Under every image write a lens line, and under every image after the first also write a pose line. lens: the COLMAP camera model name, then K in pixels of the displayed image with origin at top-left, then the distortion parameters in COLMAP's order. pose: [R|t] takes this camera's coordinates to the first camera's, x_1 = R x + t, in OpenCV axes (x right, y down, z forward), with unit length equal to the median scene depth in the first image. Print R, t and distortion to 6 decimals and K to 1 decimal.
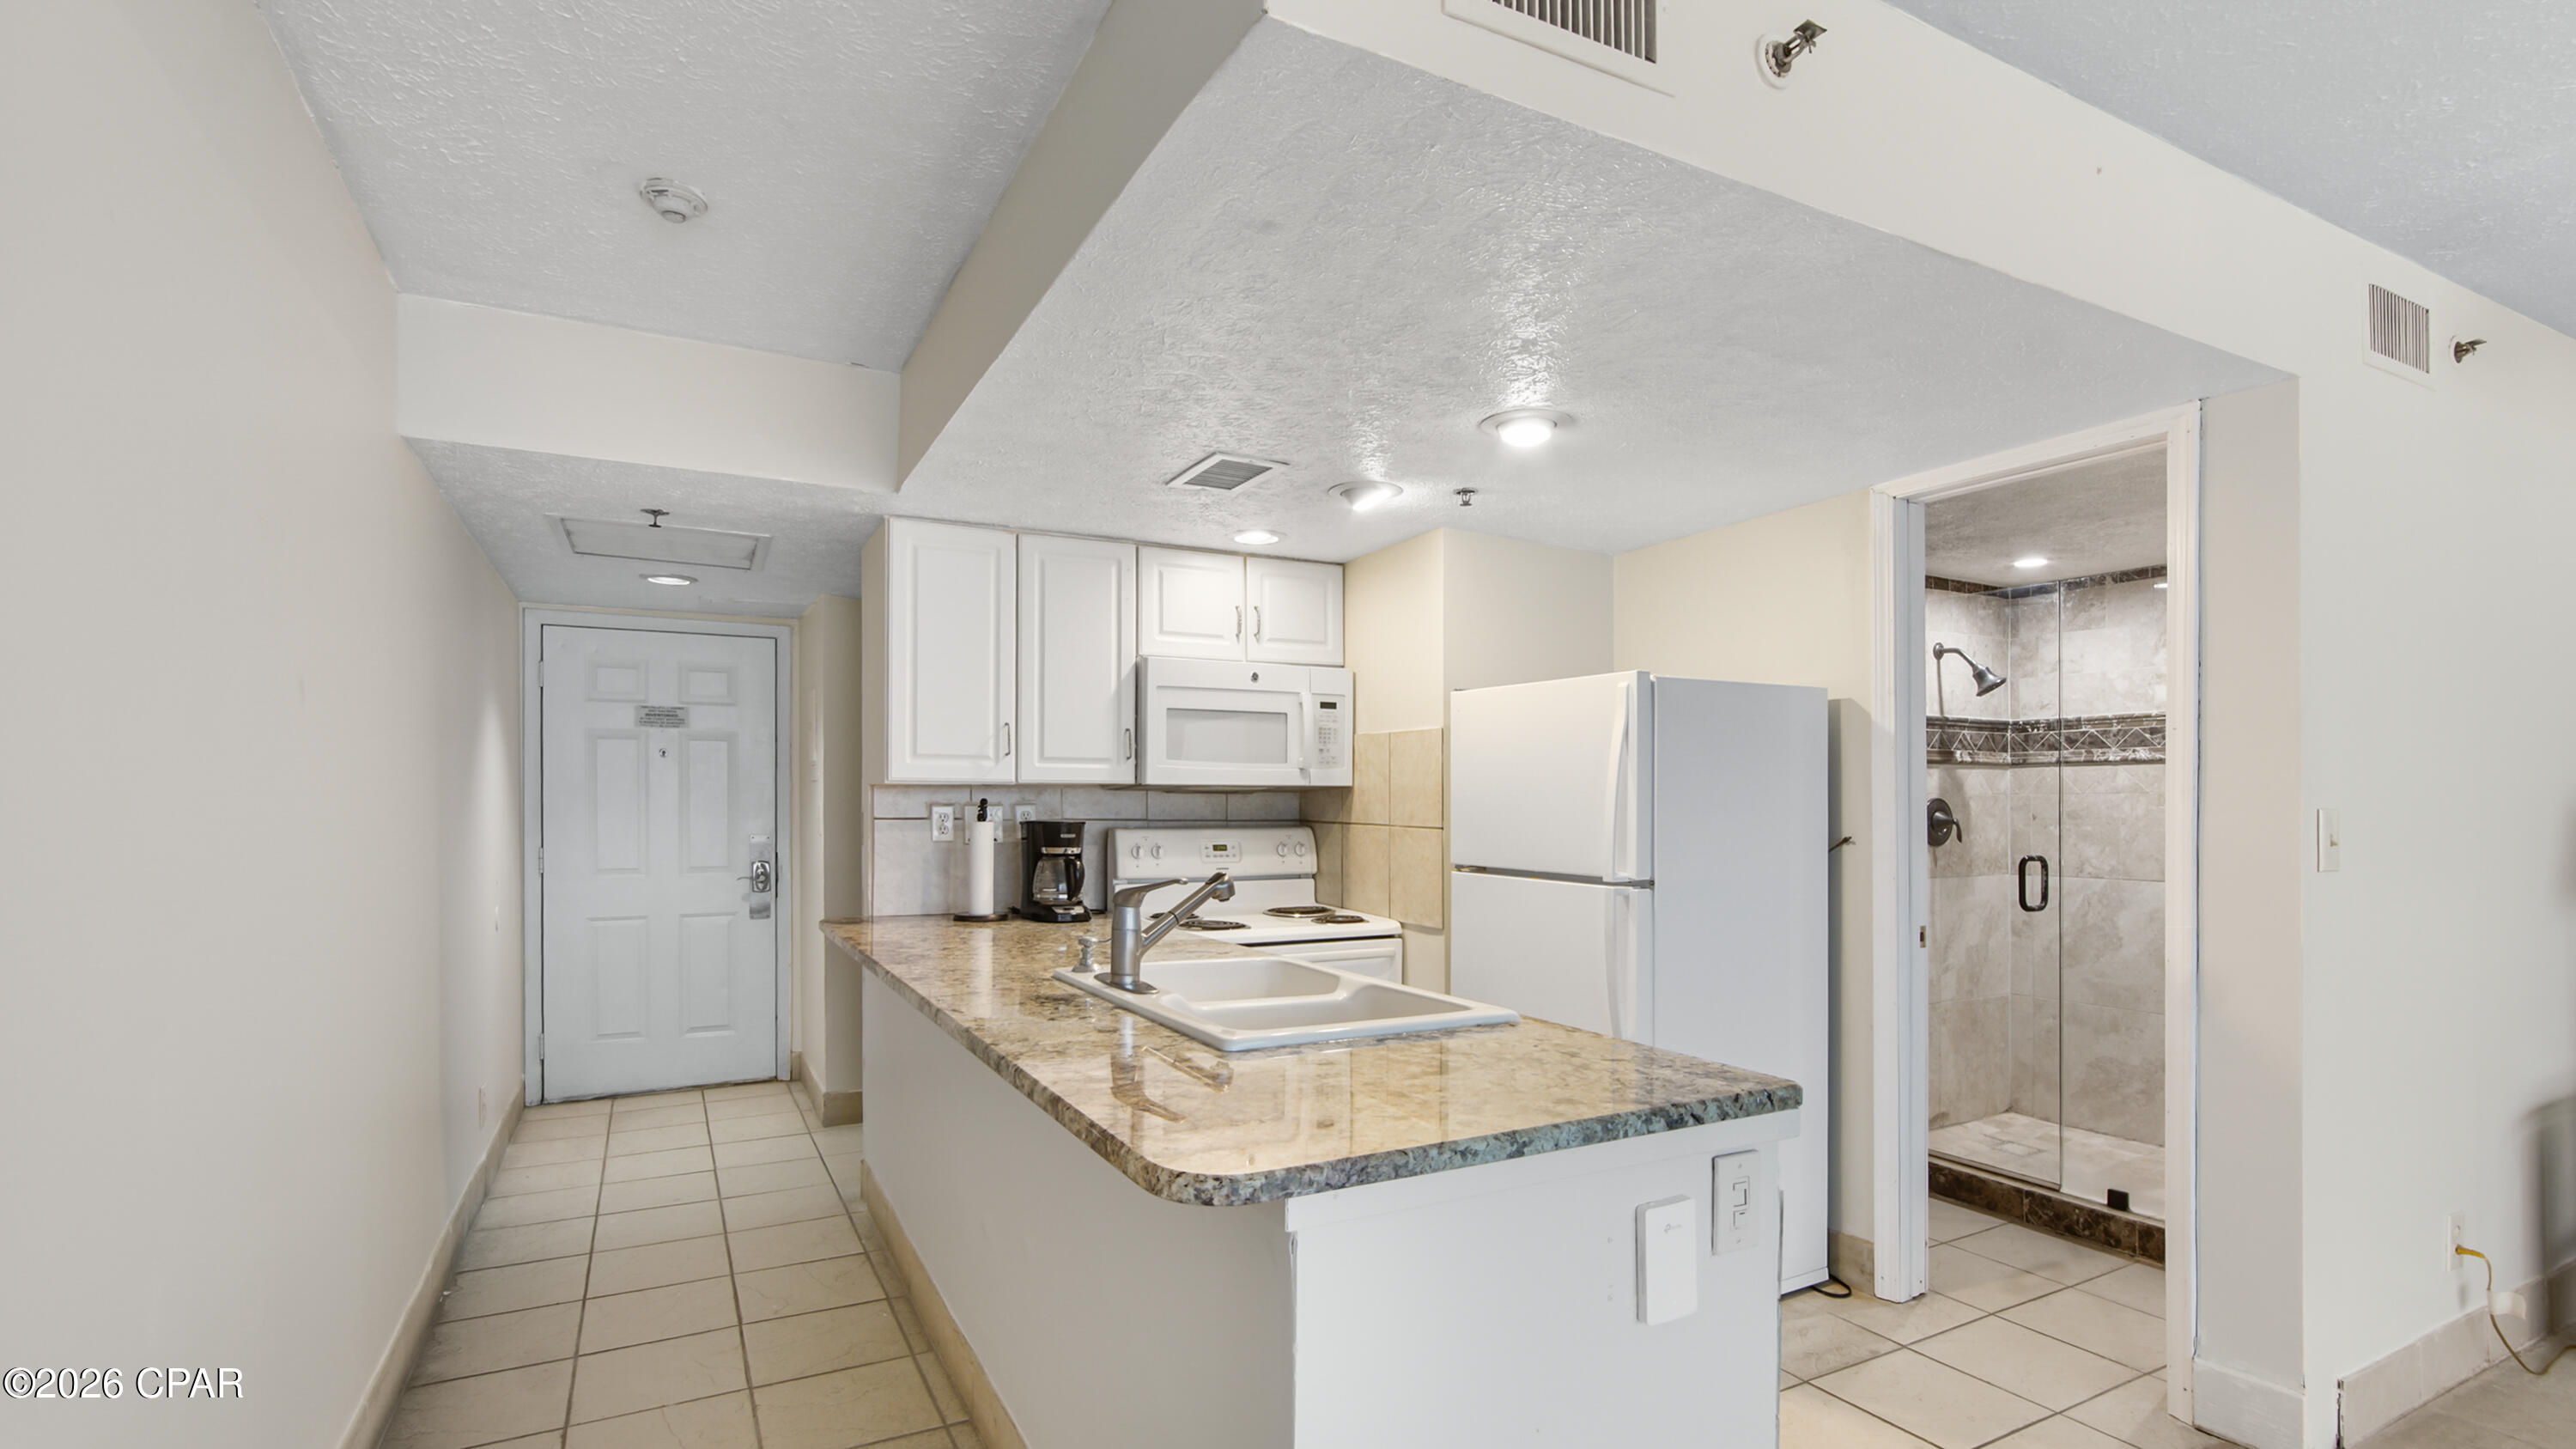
lens RADIAL K [[1190.9, 0, 1268.4], [0, 1190.9, 797.7], [0, 0, 1]] dist [-0.014627, 0.009660]
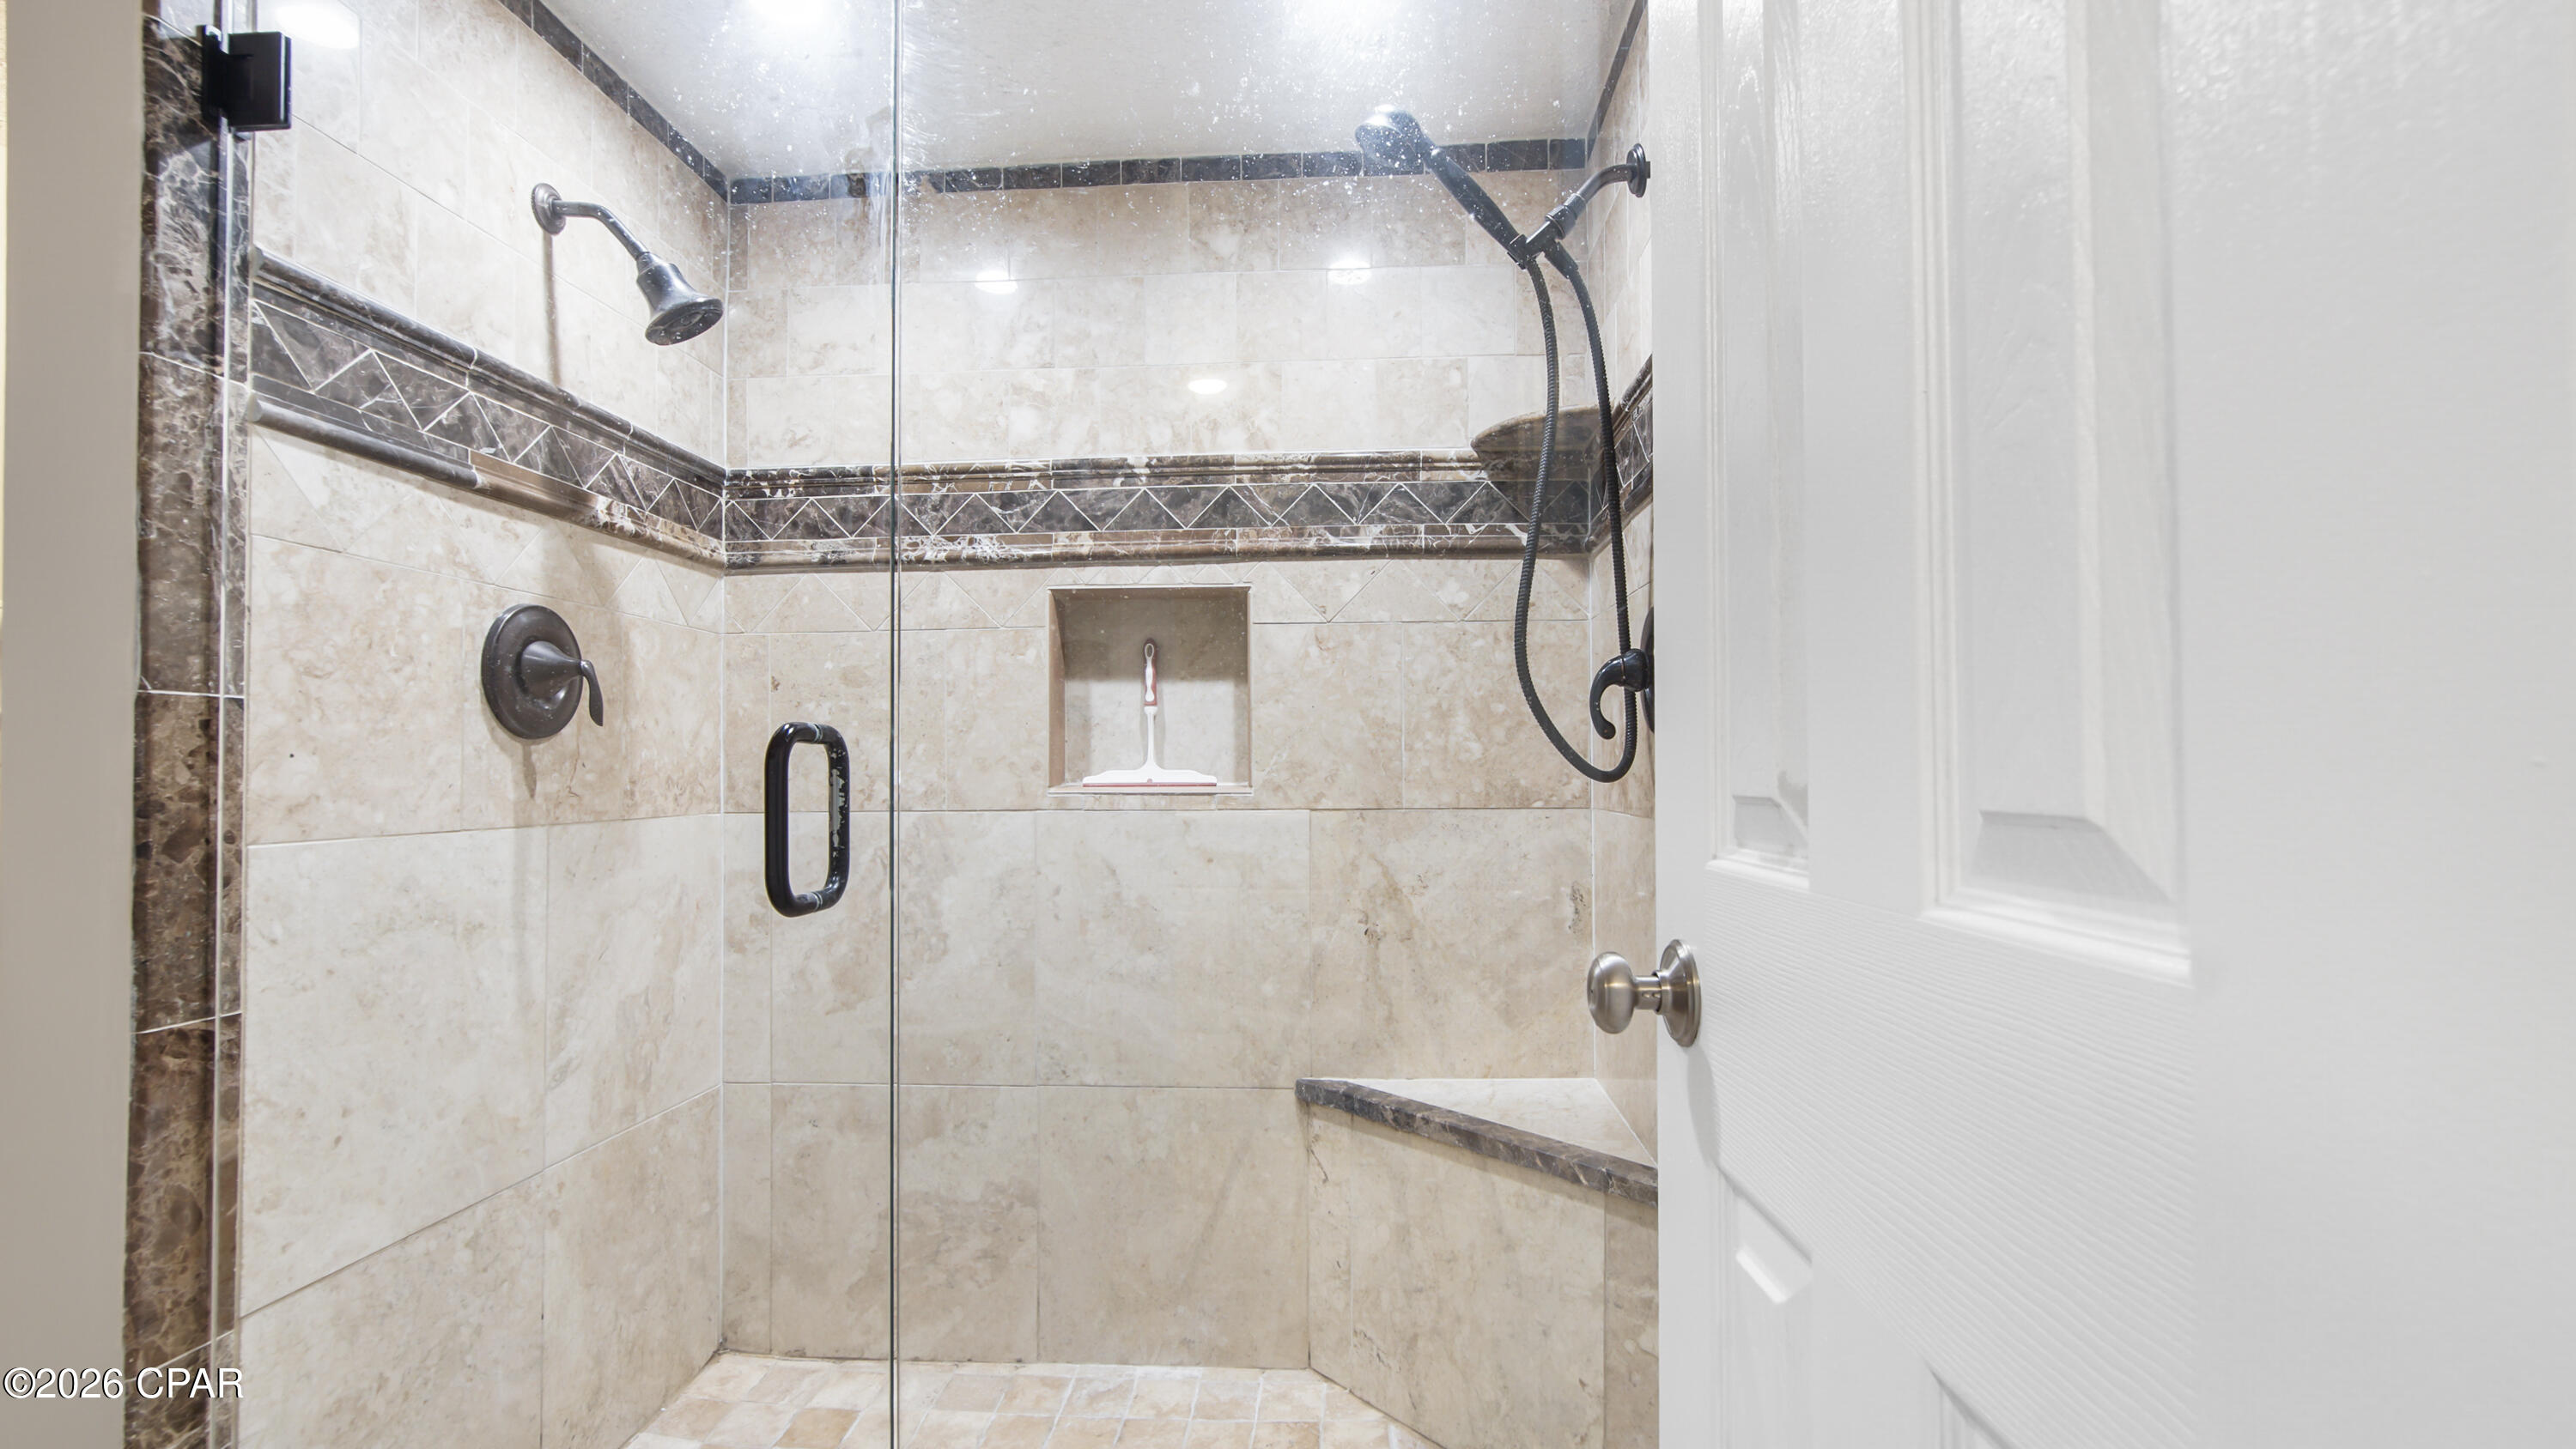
lens RADIAL K [[1190.5, 0, 1301.6], [0, 1190.5, 735.1], [0, 0, 1]] dist [-0.014627, 0.009660]
pose [[0.522778, 0.018826, 0.852261, 0.378035], [0.003697, 0.999697, -0.024351, 0.049171], [-0.852461, 0.015881, 0.522549, 0.613020]]
